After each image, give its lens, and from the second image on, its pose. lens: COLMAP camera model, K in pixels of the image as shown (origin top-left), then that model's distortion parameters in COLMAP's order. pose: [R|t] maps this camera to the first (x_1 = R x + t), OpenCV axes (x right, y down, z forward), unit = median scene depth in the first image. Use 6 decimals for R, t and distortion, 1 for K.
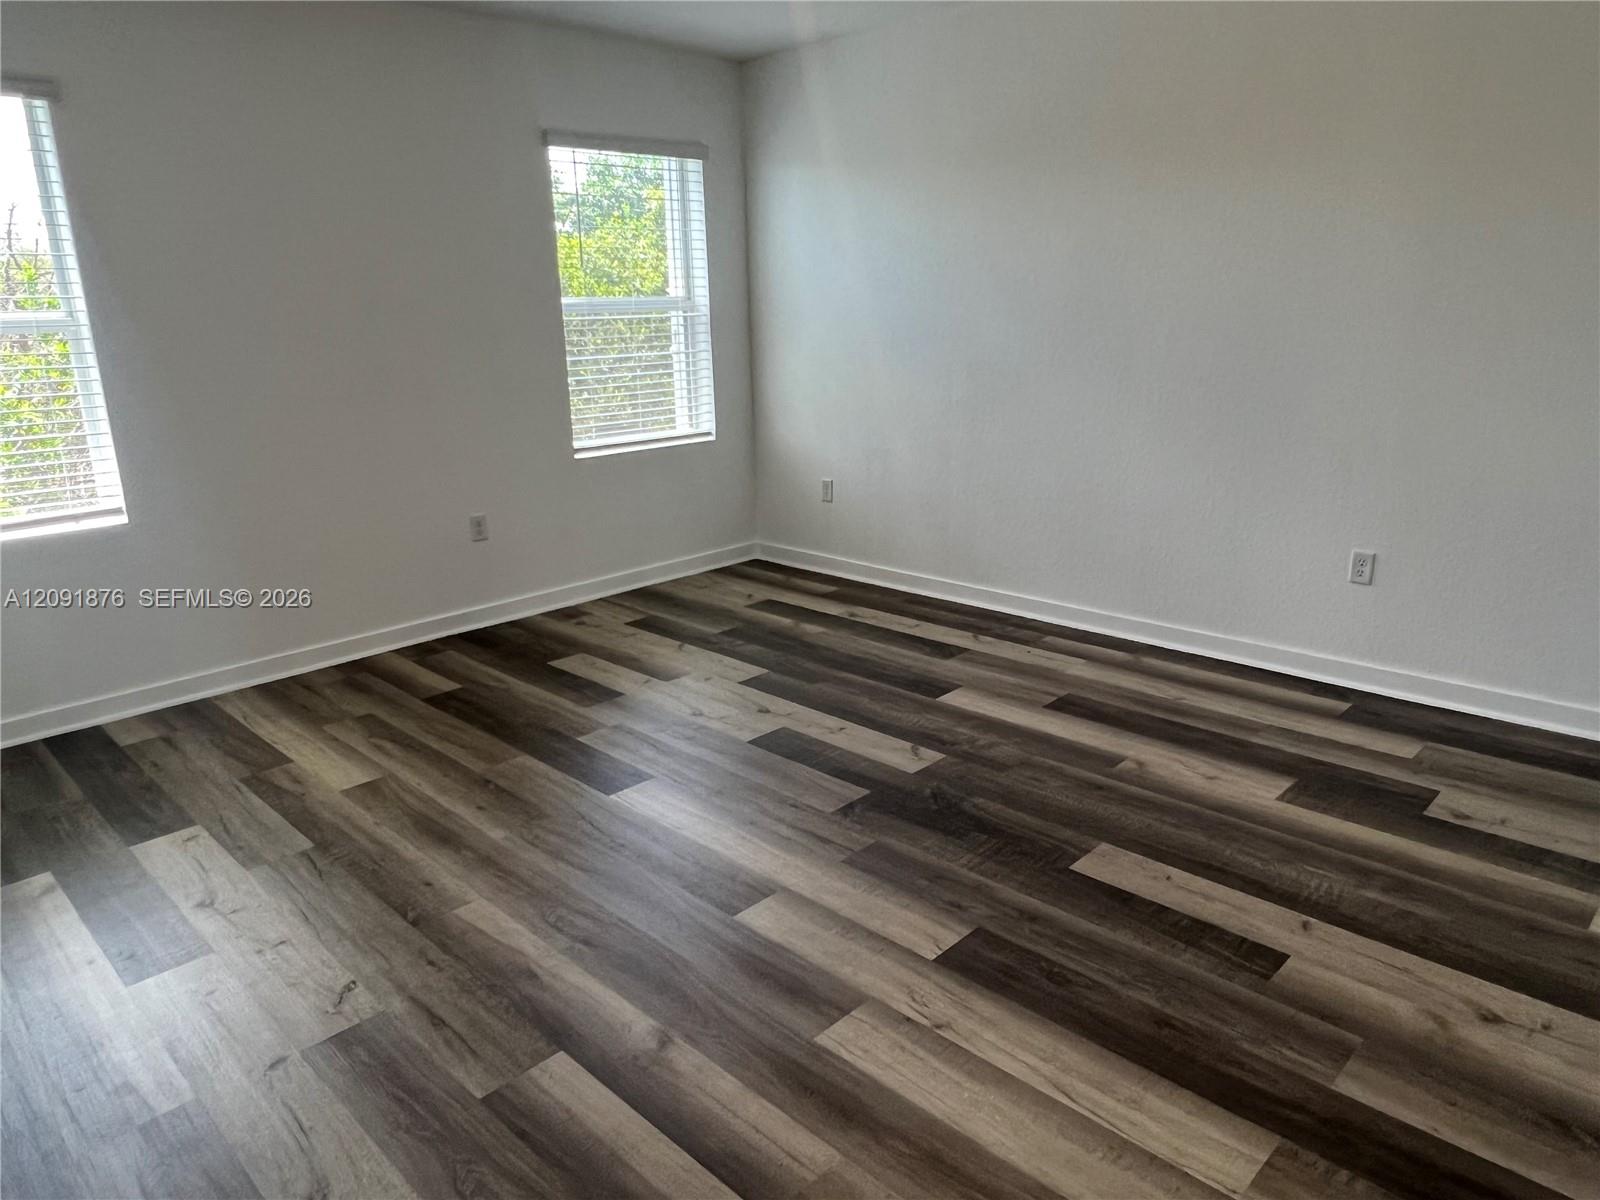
lens RADIAL K [[1056.4, 0, 798.7], [0, 1056.4, 596.3], [0, 0, 1]] dist [0.000114, -0.000422]
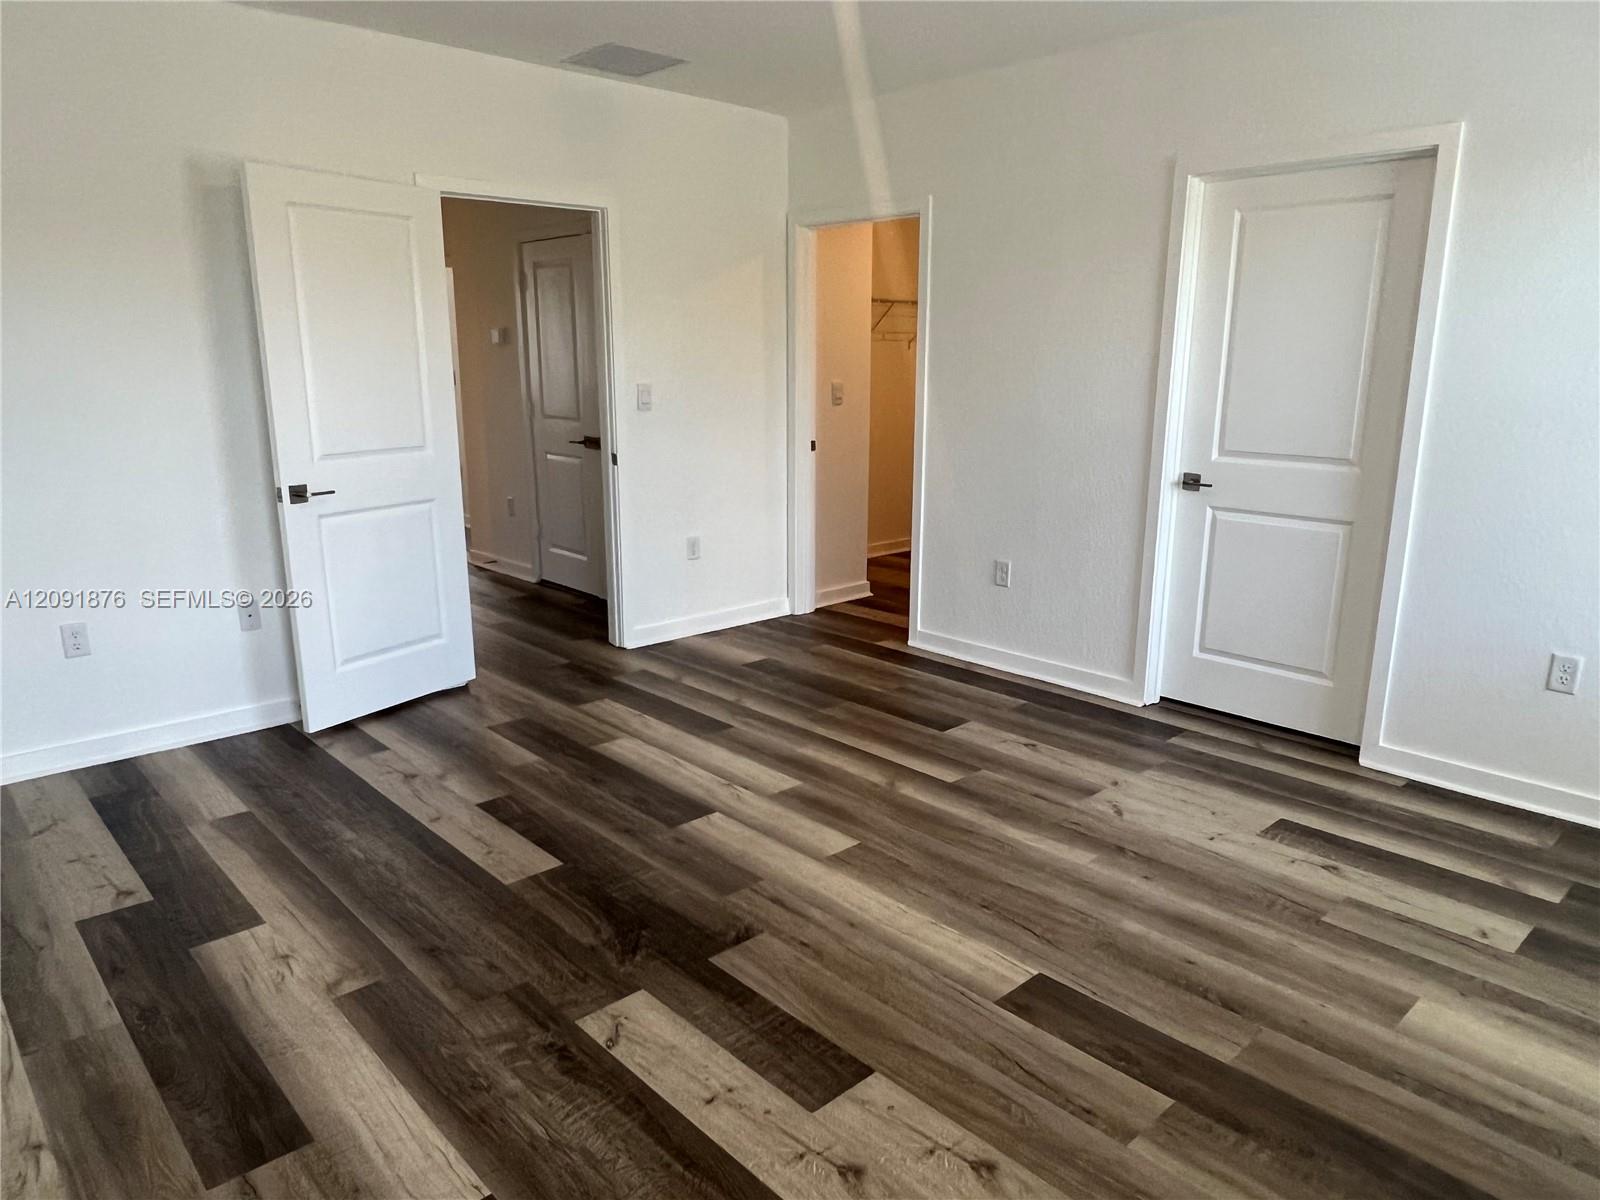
lens RADIAL K [[1056.4, 0, 799.5], [0, 1056.4, 600.6], [0, 0, 1]] dist [0.000114, -0.000422]
pose [[-0.998671, 0.015716, 0.049083, -0.048817], [0.037473, 0.875261, 0.482196, -0.476145], [-0.035382, 0.483395, -0.874687, 1.695840]]
